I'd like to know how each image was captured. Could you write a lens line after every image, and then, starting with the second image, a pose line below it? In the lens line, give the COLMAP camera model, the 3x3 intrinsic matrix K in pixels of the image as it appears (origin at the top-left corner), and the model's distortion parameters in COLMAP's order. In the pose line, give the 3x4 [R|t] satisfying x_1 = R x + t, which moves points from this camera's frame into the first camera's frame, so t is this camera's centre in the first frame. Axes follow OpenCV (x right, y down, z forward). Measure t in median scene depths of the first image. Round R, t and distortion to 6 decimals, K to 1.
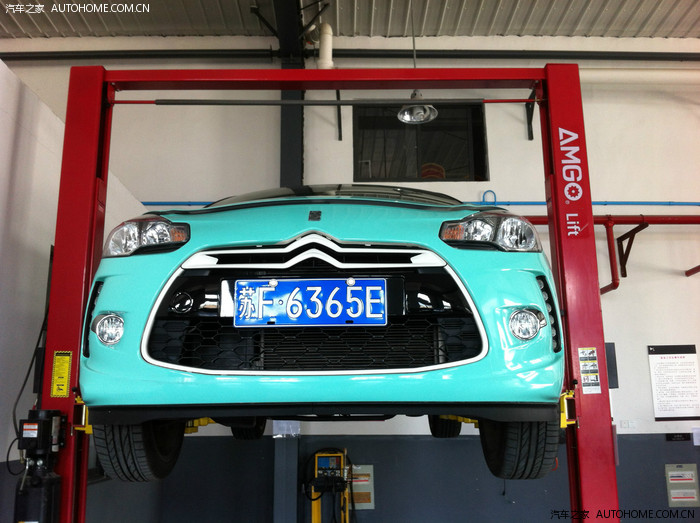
lens RADIAL K [[604.2, 0, 349.3], [0, 604.2, 275.9], [0, 0, 1]] dist [0.056140, -0.176840]
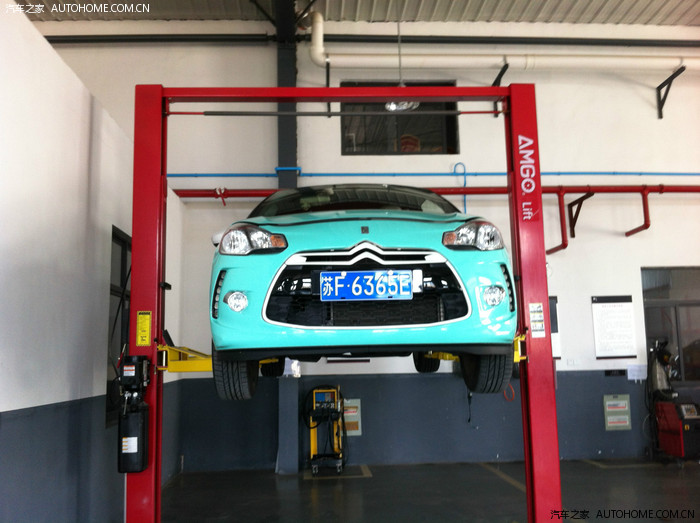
lens RADIAL K [[604.2, 0, 349.3], [0, 604.2, 275.9], [0, 0, 1]] dist [0.056140, -0.176840]
pose [[0.998212, -0.008729, 0.059137, -0.097097], [0.003593, 0.996255, 0.086392, -0.058594], [-0.059670, -0.086025, 0.994505, -0.299244]]
